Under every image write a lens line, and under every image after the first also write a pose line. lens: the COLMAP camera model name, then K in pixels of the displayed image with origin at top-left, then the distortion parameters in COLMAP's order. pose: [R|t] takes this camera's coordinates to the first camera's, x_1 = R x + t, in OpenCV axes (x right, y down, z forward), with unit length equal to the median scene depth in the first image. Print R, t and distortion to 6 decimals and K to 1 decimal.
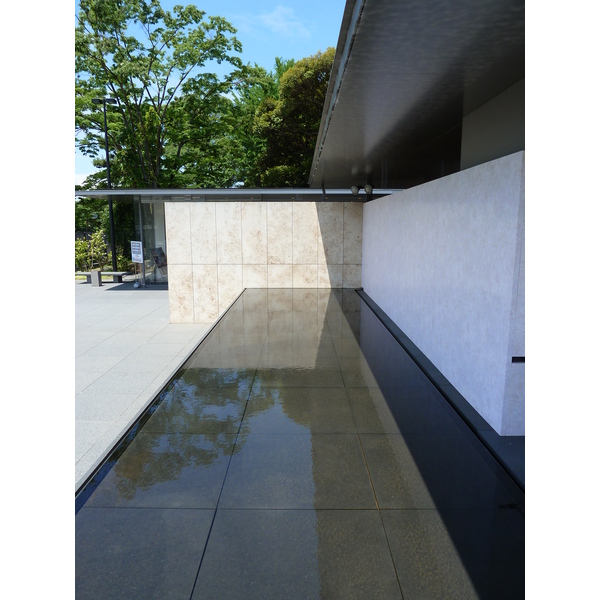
lens RADIAL K [[448.2, 0, 309.5], [0, 448.2, 299.0], [0, 0, 1]] dist [0.071807, -0.130555]
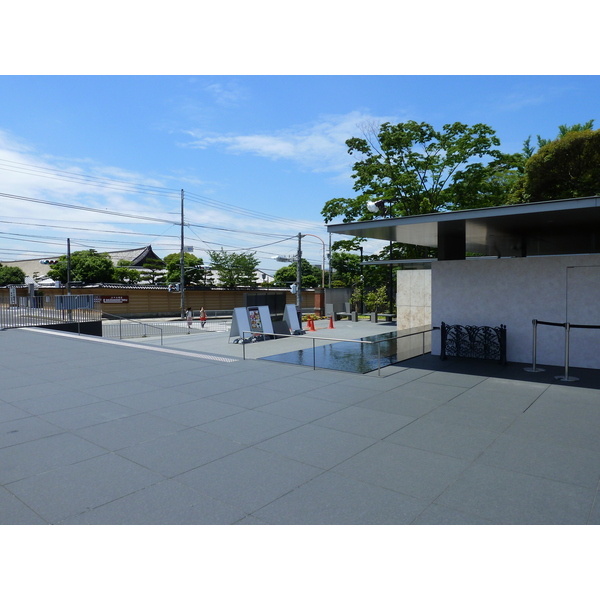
lens RADIAL K [[448.2, 0, 309.5], [0, 448.2, 299.0], [0, 0, 1]] dist [0.071807, -0.130555]
pose [[0.800493, 0.028731, -0.598654, 0.191880], [-0.101520, 0.990917, -0.088191, 0.036294], [0.590682, 0.131372, 0.796138, -0.250432]]
